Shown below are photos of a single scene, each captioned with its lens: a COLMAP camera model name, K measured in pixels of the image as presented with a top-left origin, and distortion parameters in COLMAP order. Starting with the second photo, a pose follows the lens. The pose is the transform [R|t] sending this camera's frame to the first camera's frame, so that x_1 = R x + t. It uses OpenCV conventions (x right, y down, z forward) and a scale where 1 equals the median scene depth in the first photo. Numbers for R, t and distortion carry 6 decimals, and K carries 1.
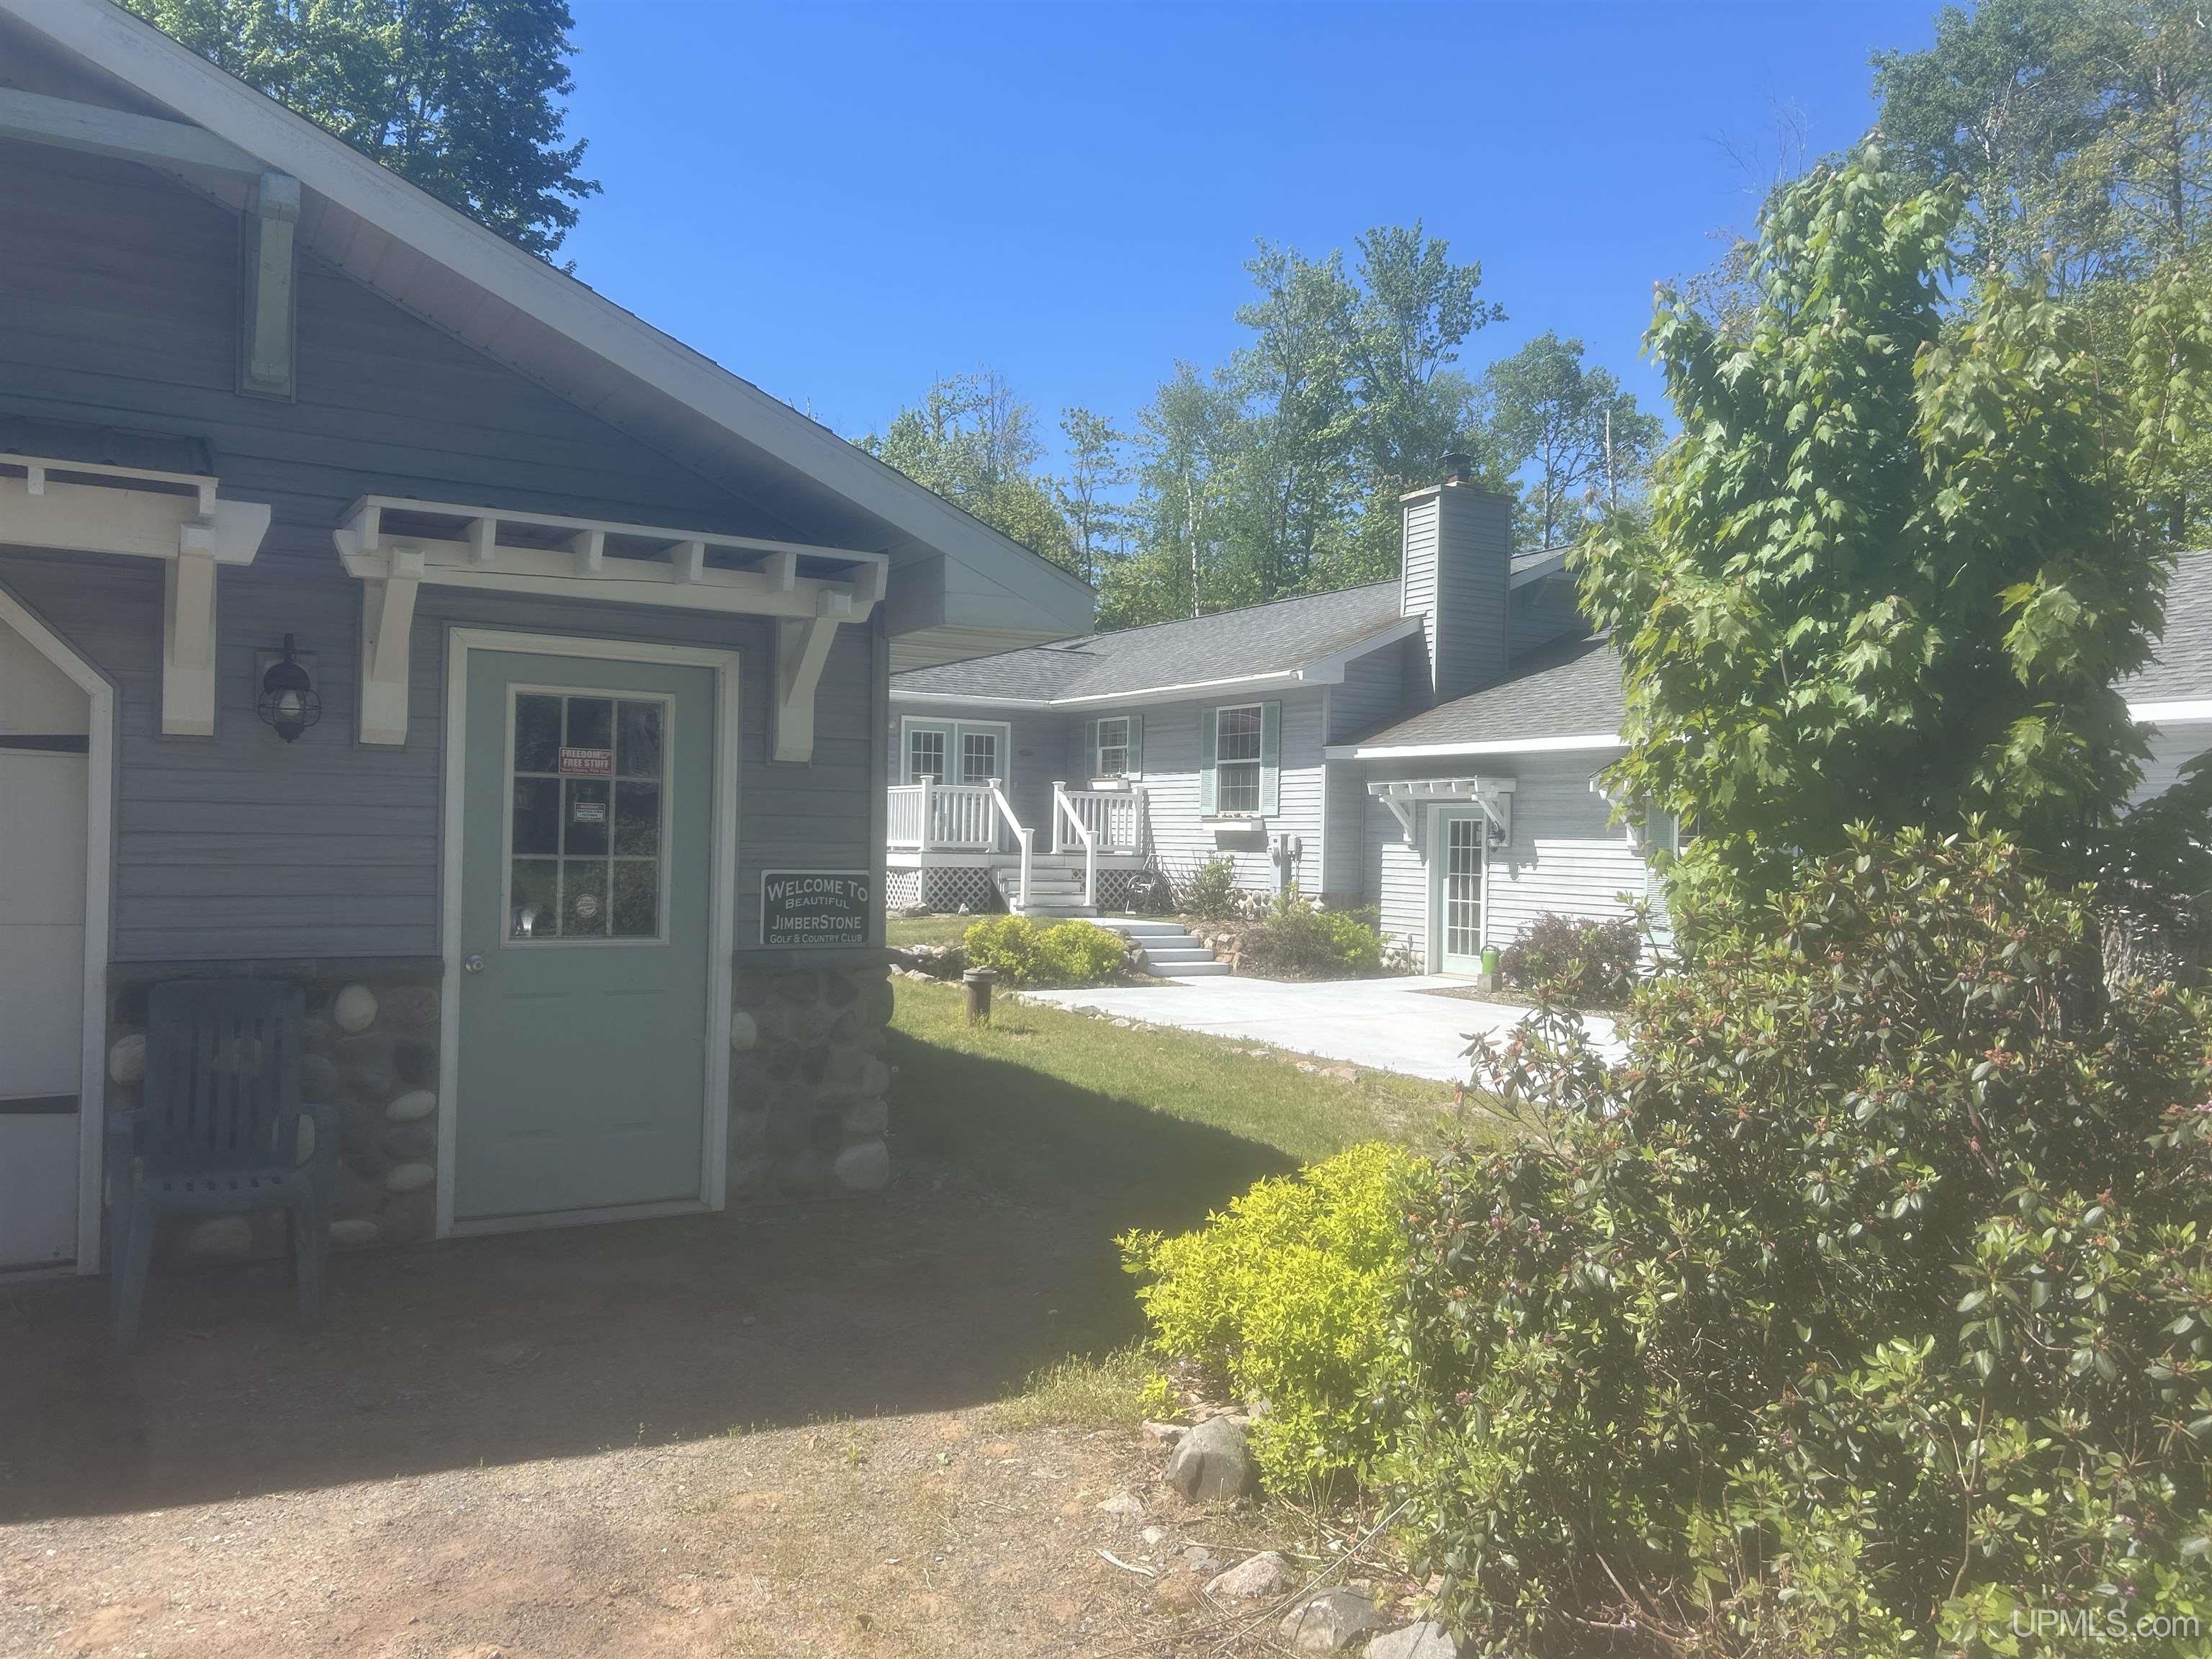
lens RADIAL K [[1637.8, 0, 1100.8], [0, 1637.8, 856.9], [0, 0, 1]] dist [0.002864, -0.006251]
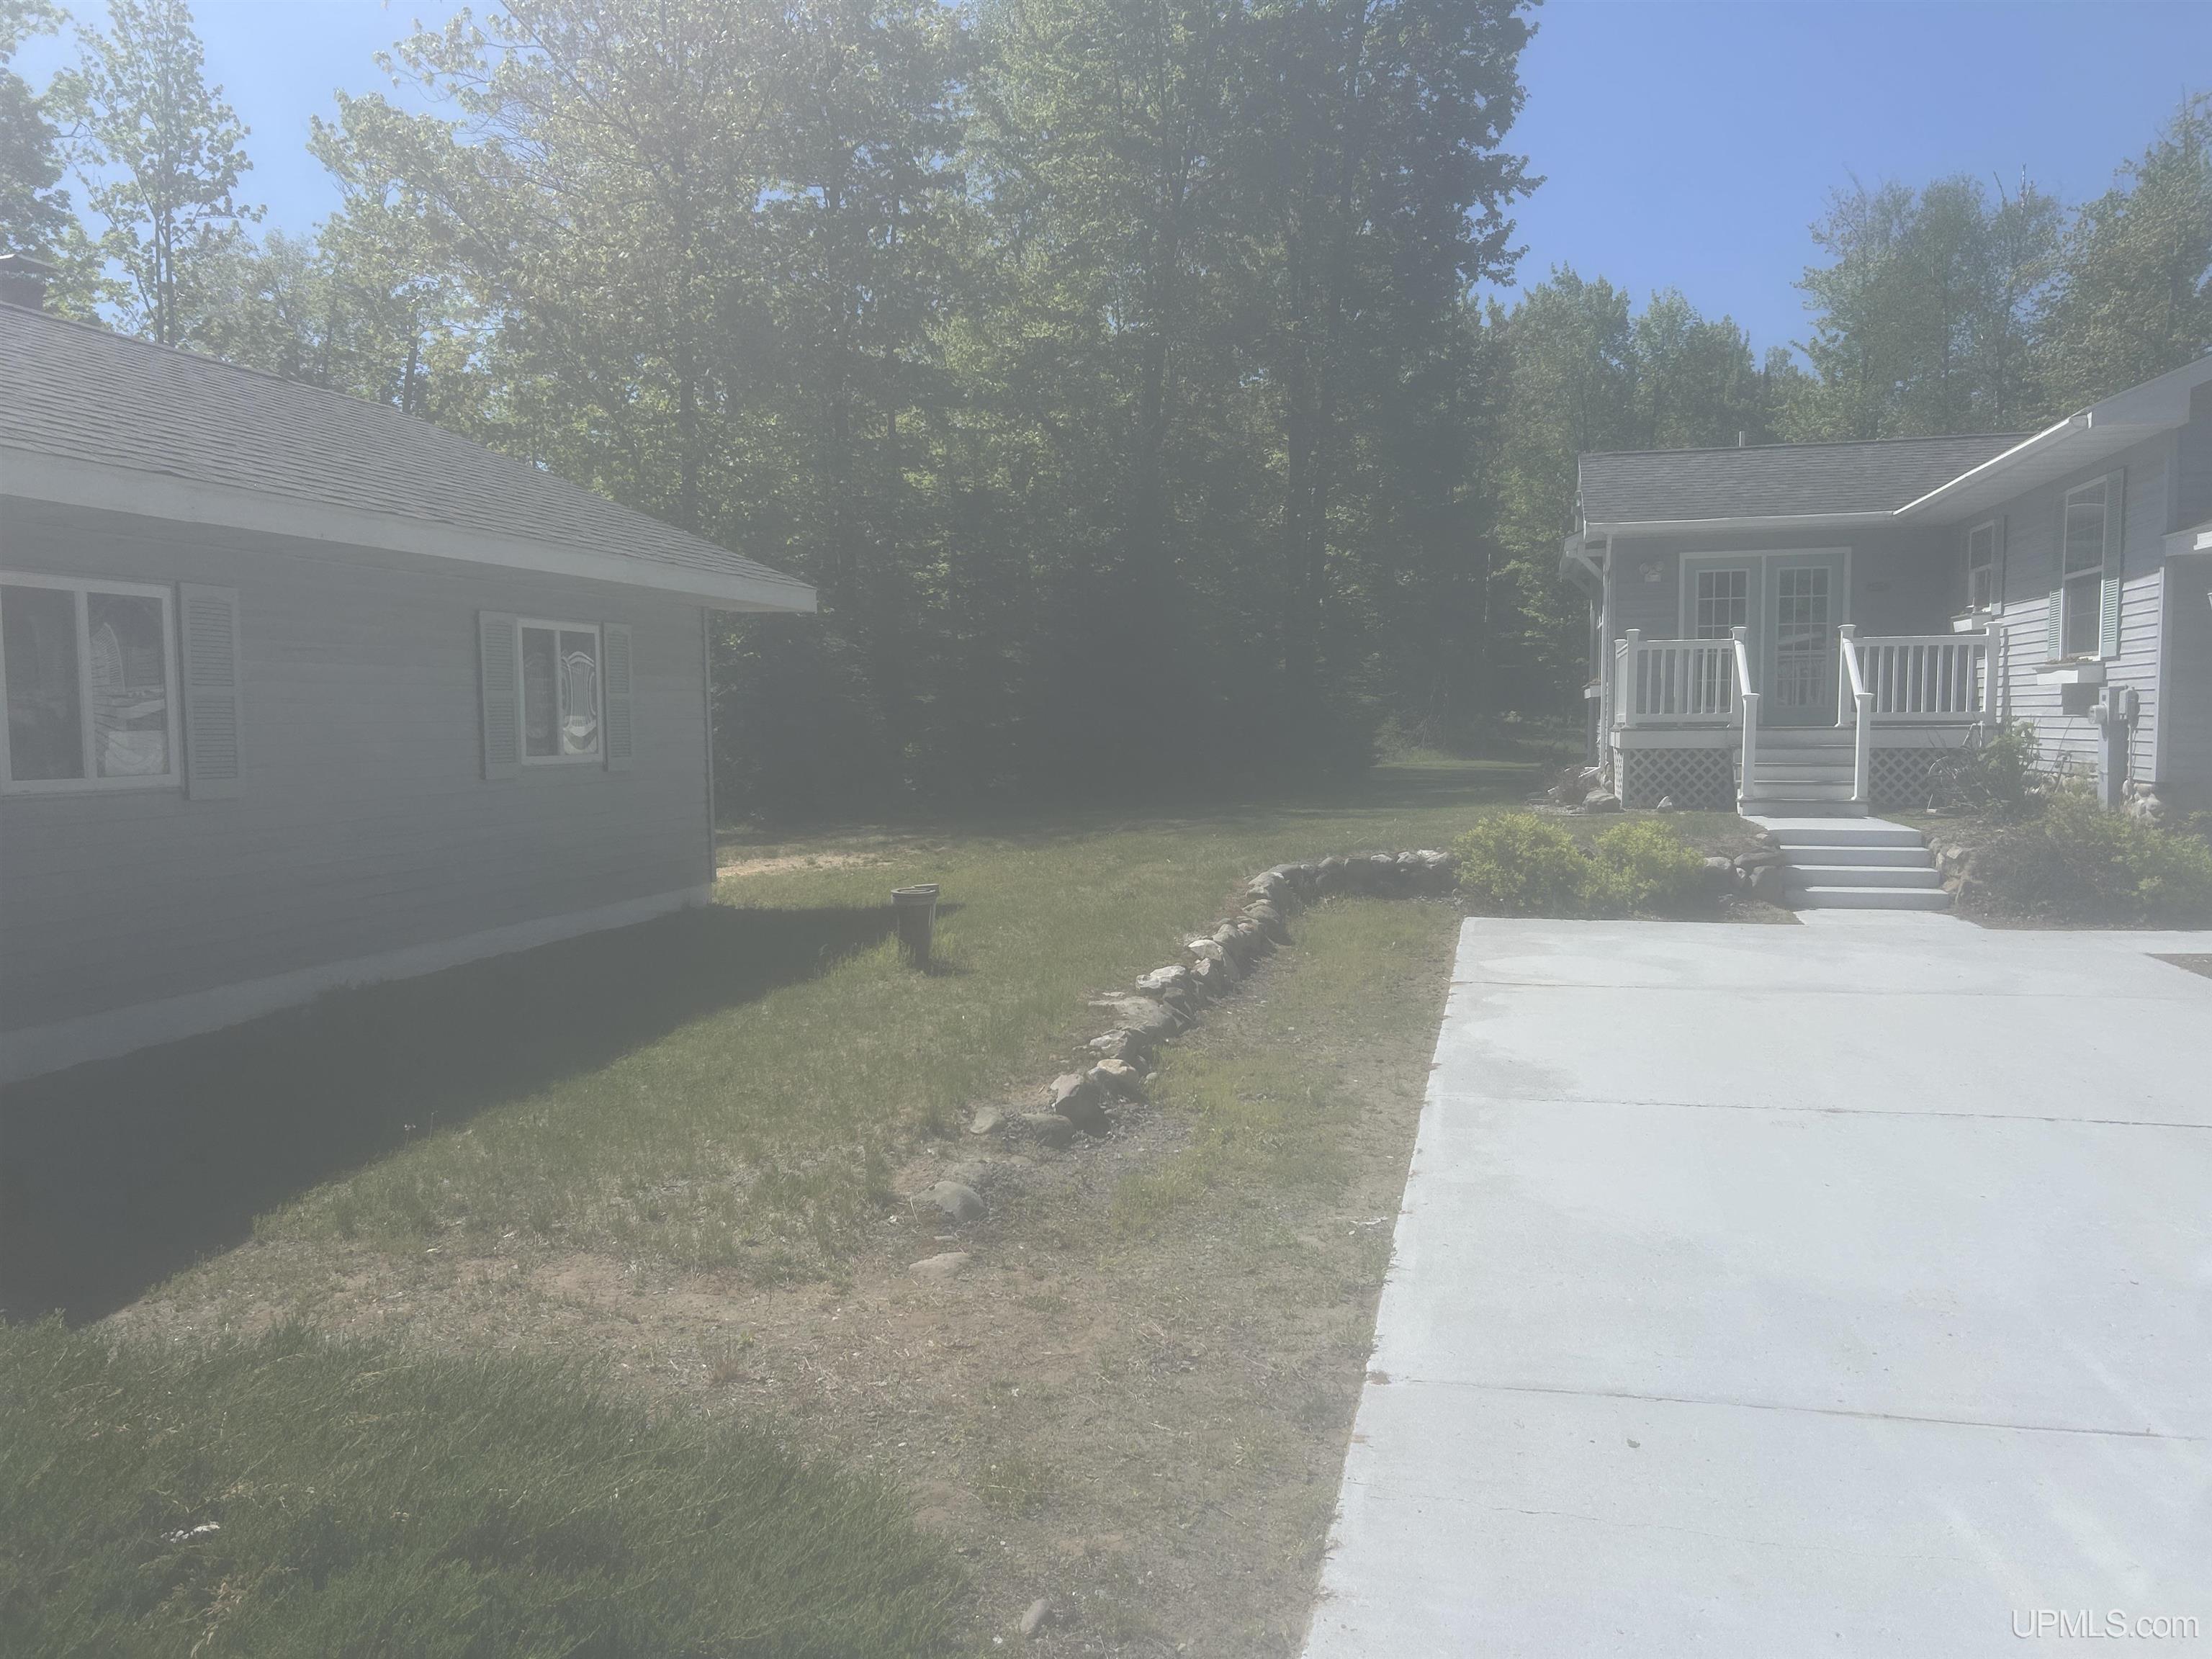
lens RADIAL K [[1637.8, 0, 1100.8], [0, 1637.8, 856.9], [0, 0, 1]] dist [0.002864, -0.006251]
pose [[0.699547, 0.032638, -0.713840, 0.270791], [0.018258, 0.997814, 0.063514, 0.003594], [0.714353, -0.057464, 0.697422, 0.278219]]
